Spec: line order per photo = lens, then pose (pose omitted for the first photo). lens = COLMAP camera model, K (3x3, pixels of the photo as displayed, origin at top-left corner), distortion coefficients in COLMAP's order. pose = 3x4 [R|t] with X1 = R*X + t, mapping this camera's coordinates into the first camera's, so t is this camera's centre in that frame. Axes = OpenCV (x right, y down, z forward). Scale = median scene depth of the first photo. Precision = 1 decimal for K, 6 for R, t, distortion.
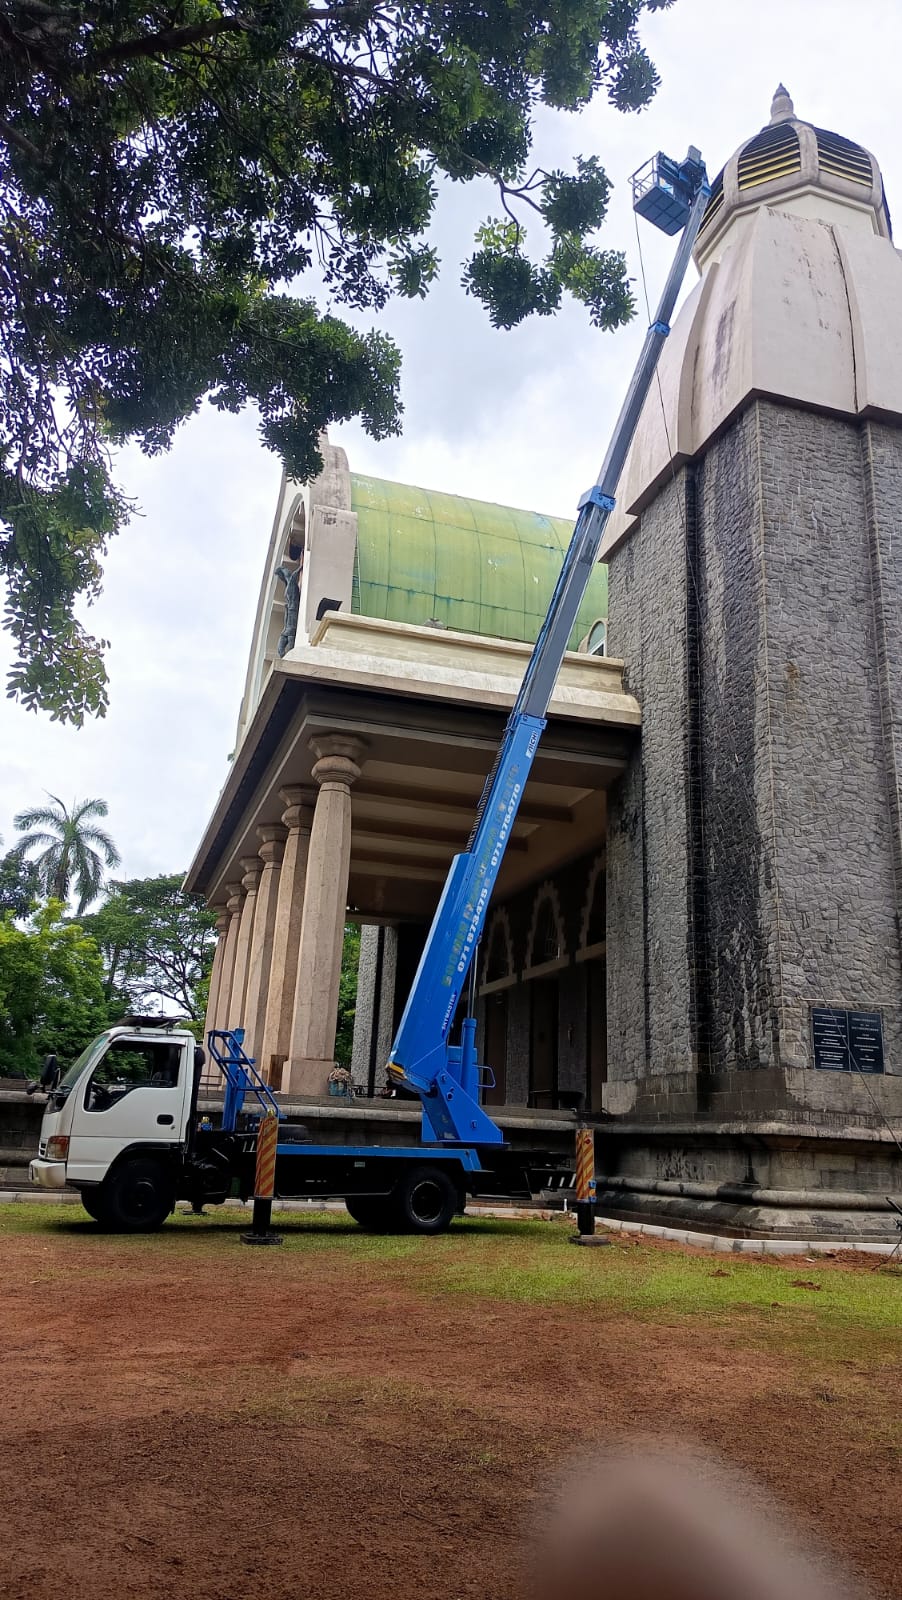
lens RADIAL K [[1208.4, 0, 435.9], [0, 1208.4, 809.9], [0, 0, 1]] dist [0.127756, -0.240261]
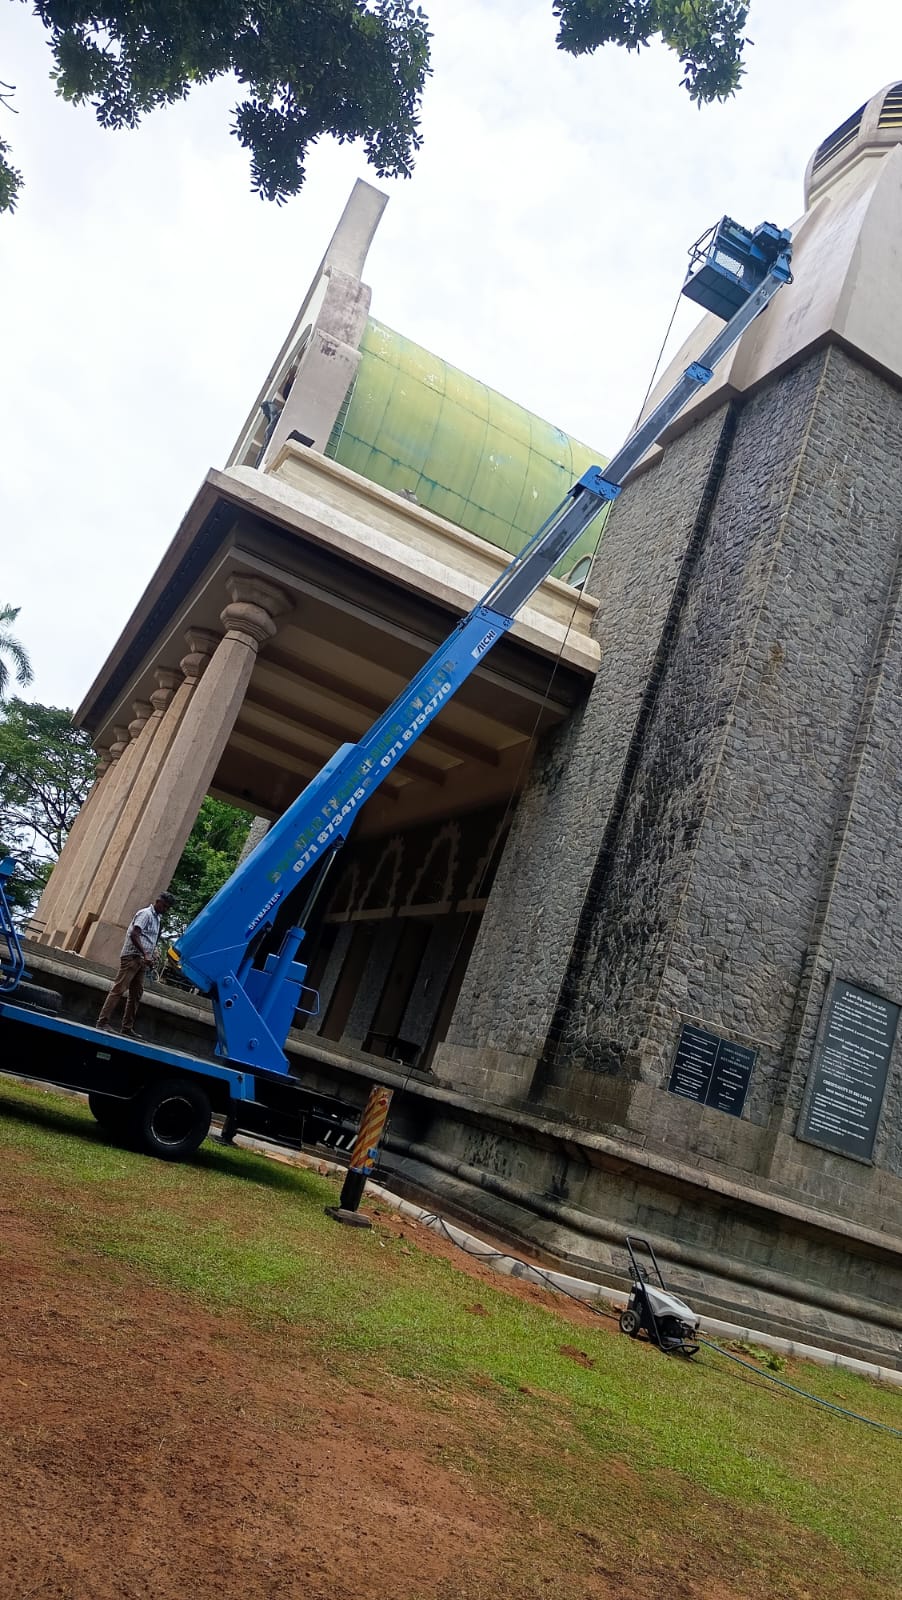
lens RADIAL K [[1164.3, 0, 446.2], [0, 1164.3, 826.8], [0, 0, 1]] dist [0.120865, -0.160882]
pose [[0.957581, 0.281460, 0.061802, 0.049363], [-0.284523, 0.957468, 0.047974, 0.032766], [-0.045671, -0.063523, 0.996935, 0.168181]]
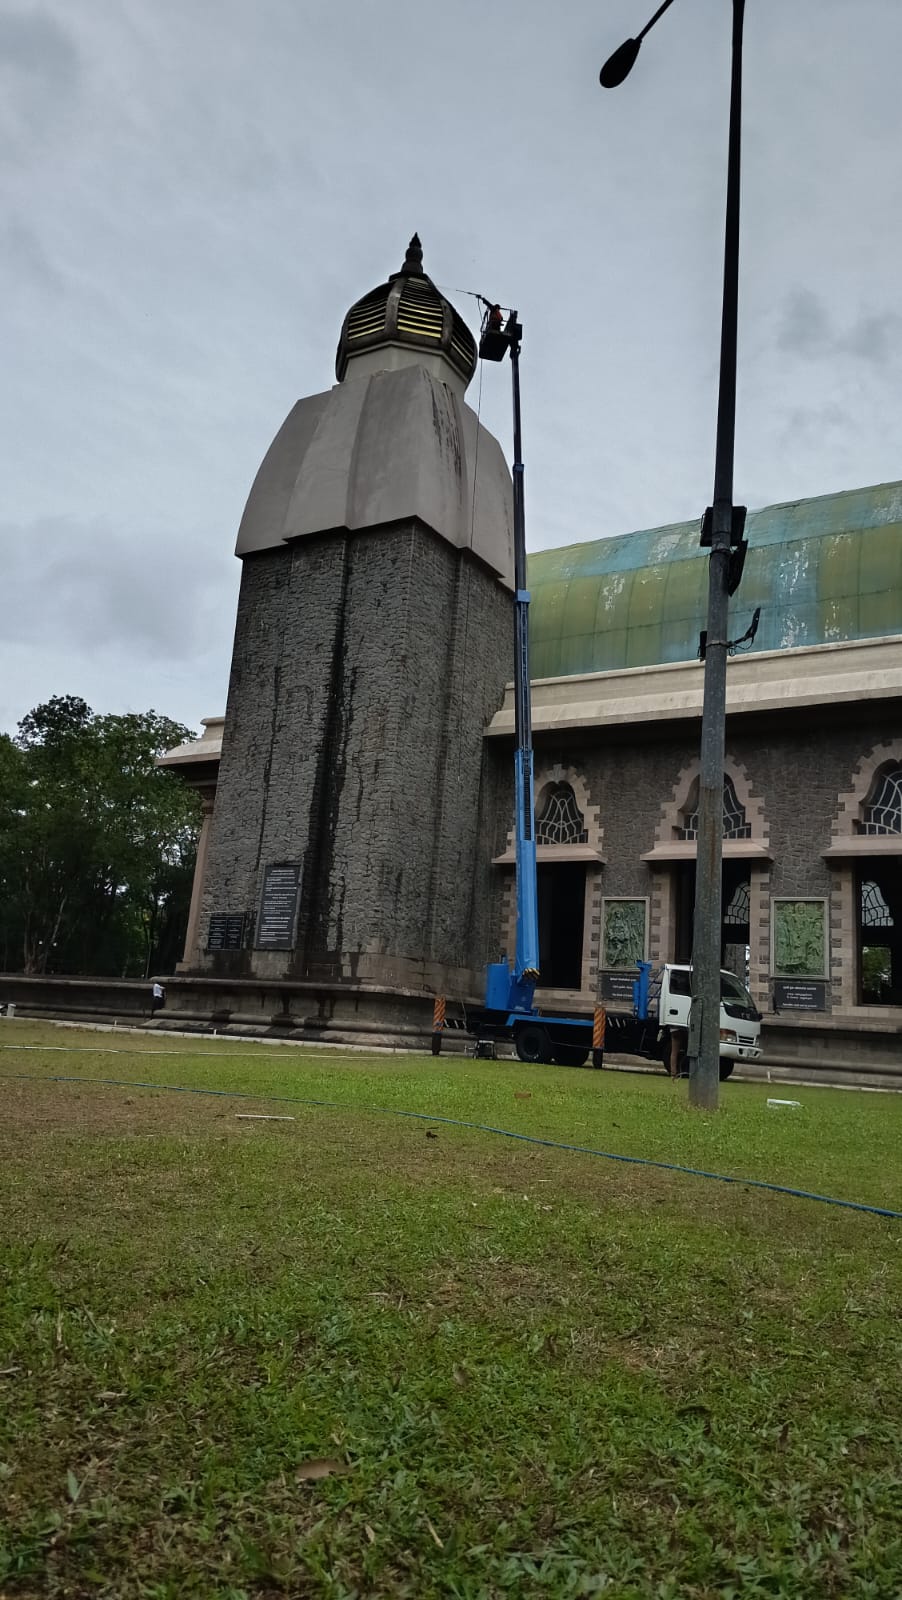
lens RADIAL K [[1164.3, 0, 446.2], [0, 1164.3, 826.8], [0, 0, 1]] dist [0.120865, -0.160882]
pose [[0.659019, -0.129072, -0.740968, 1.743565], [0.193166, 0.981166, 0.000890, 0.087919], [0.726898, -0.143716, 0.671540, 0.075289]]
